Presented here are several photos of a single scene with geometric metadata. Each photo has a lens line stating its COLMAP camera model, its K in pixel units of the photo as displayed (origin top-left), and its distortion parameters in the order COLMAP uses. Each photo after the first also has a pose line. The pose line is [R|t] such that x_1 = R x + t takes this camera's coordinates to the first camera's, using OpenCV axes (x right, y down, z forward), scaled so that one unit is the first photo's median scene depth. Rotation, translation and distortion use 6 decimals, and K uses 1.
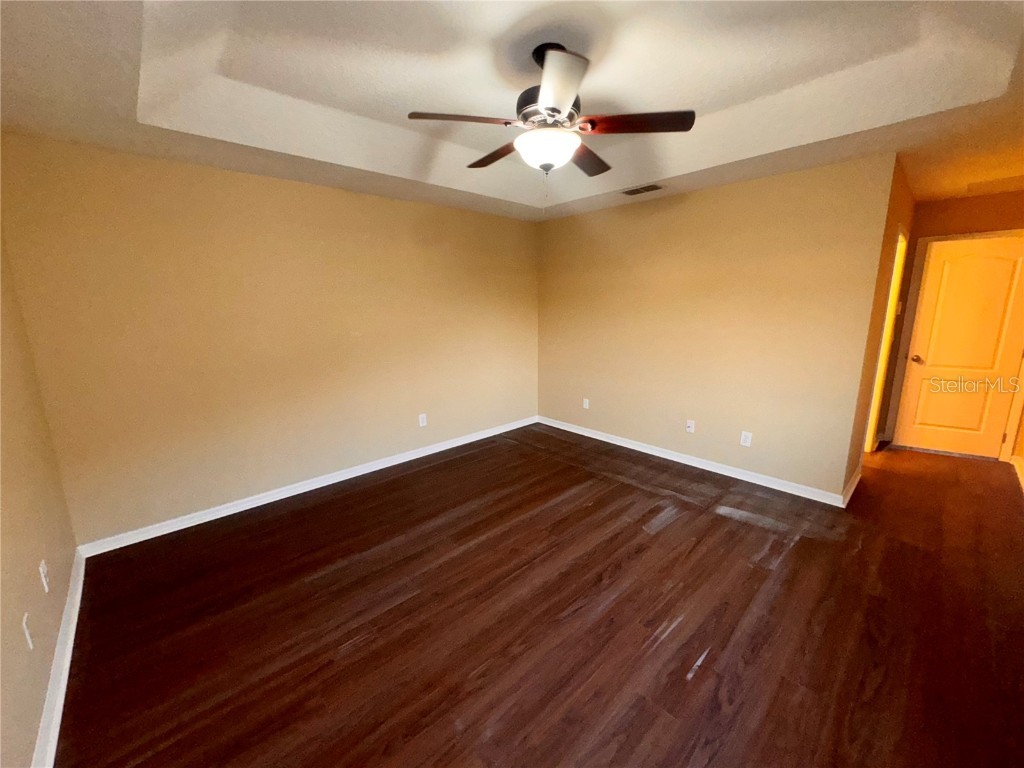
lens RADIAL K [[409.3, 0, 512.0], [0, 409.3, 384.0], [0, 0, 1]] dist [-0.004363, 0.000104]
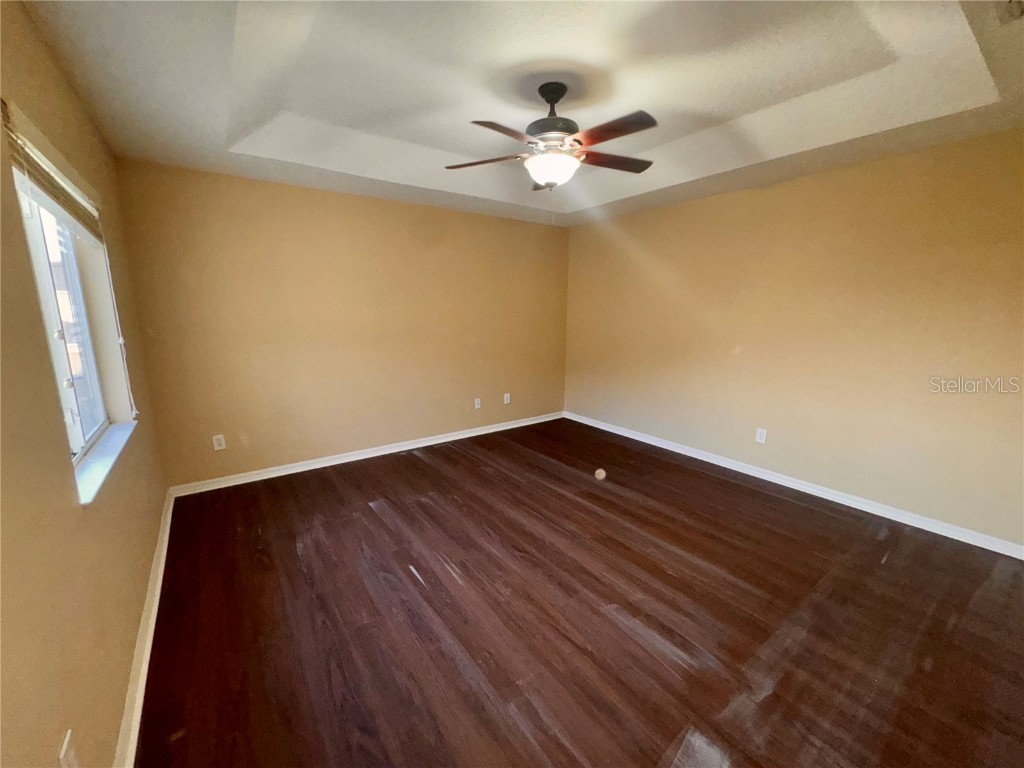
lens RADIAL K [[409.3, 0, 512.0], [0, 409.3, 384.0], [0, 0, 1]] dist [-0.004363, 0.000104]
pose [[-0.128881, 0.196628, -0.971971, 0.996923], [-0.191536, 0.956753, 0.218947, -0.156761], [0.972987, 0.214385, -0.085646, 0.809724]]
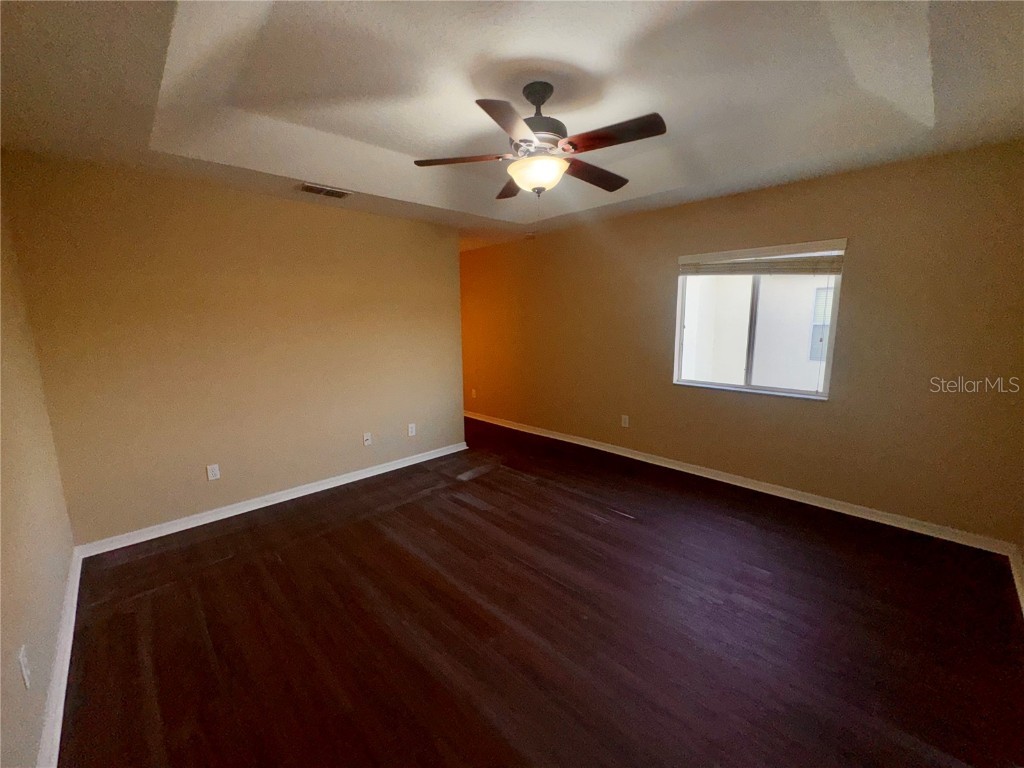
lens RADIAL K [[409.3, 0, 512.0], [0, 409.3, 384.0], [0, 0, 1]] dist [-0.004363, 0.000104]
pose [[-0.014597, -0.152308, 0.988225, -0.776535], [0.208074, 0.966232, 0.151992, -0.151966], [-0.978004, 0.207842, 0.017587, 0.840452]]
